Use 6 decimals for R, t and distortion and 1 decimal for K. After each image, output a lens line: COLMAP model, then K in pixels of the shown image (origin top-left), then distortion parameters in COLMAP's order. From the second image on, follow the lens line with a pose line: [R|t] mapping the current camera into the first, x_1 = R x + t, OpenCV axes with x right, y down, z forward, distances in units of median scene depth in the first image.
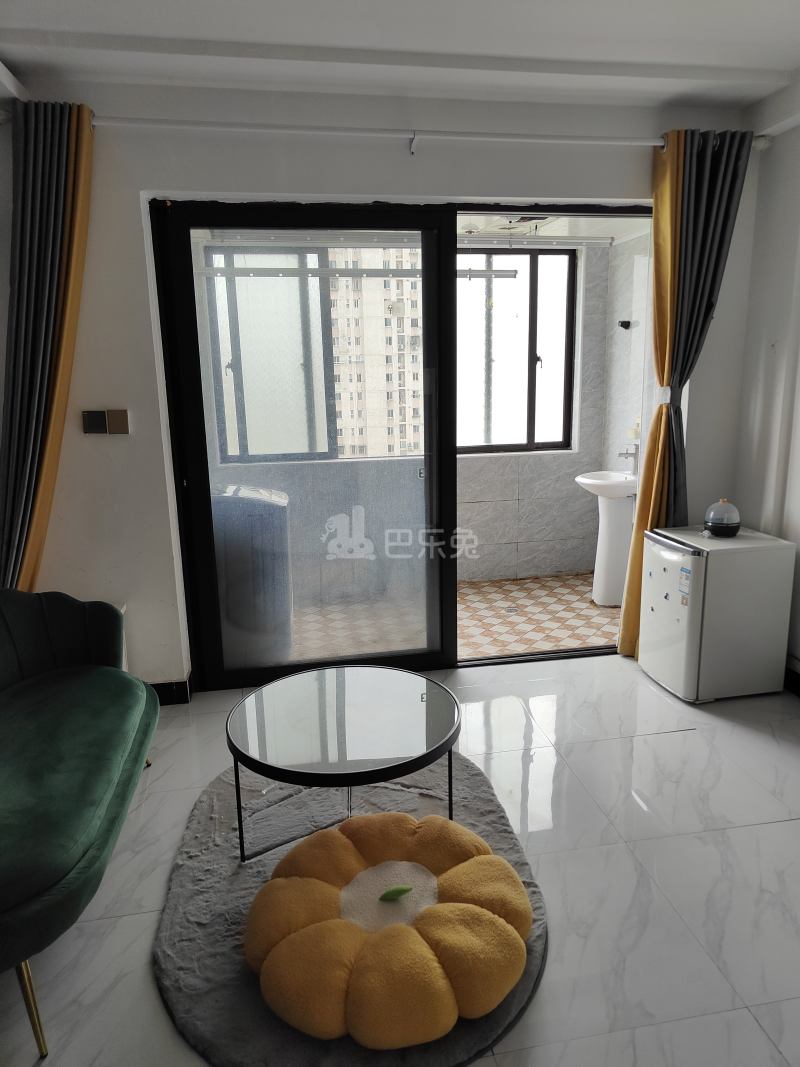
lens RADIAL K [[727.0, 0, 401.3], [0, 727.0, 539.2], [0, 0, 1]] dist [-0.005843, -0.000637]
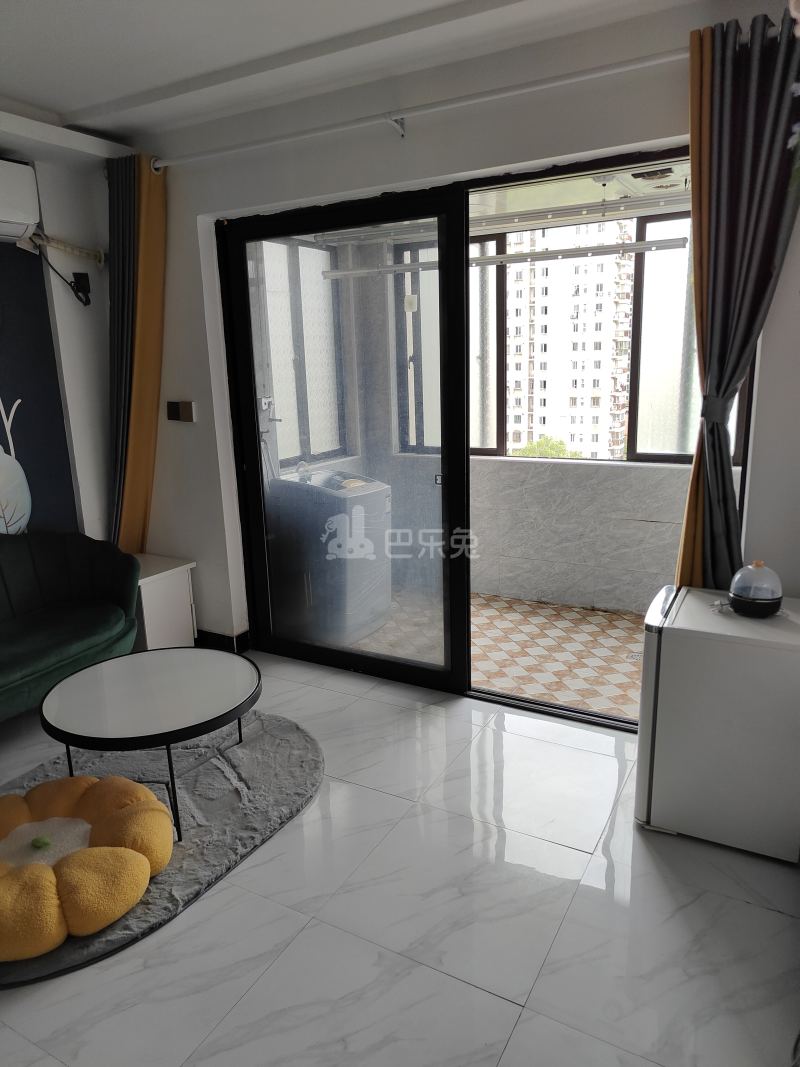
lens RADIAL K [[739.0, 0, 400.0], [0, 739.0, 533.5], [0, 0, 1]] dist [0.032245, -0.004549]
pose [[0.773898, 0.146095, -0.616229, 0.625362], [-0.135705, 0.988682, 0.063970, -0.081777], [0.618600, 0.034119, 0.784965, 0.240242]]
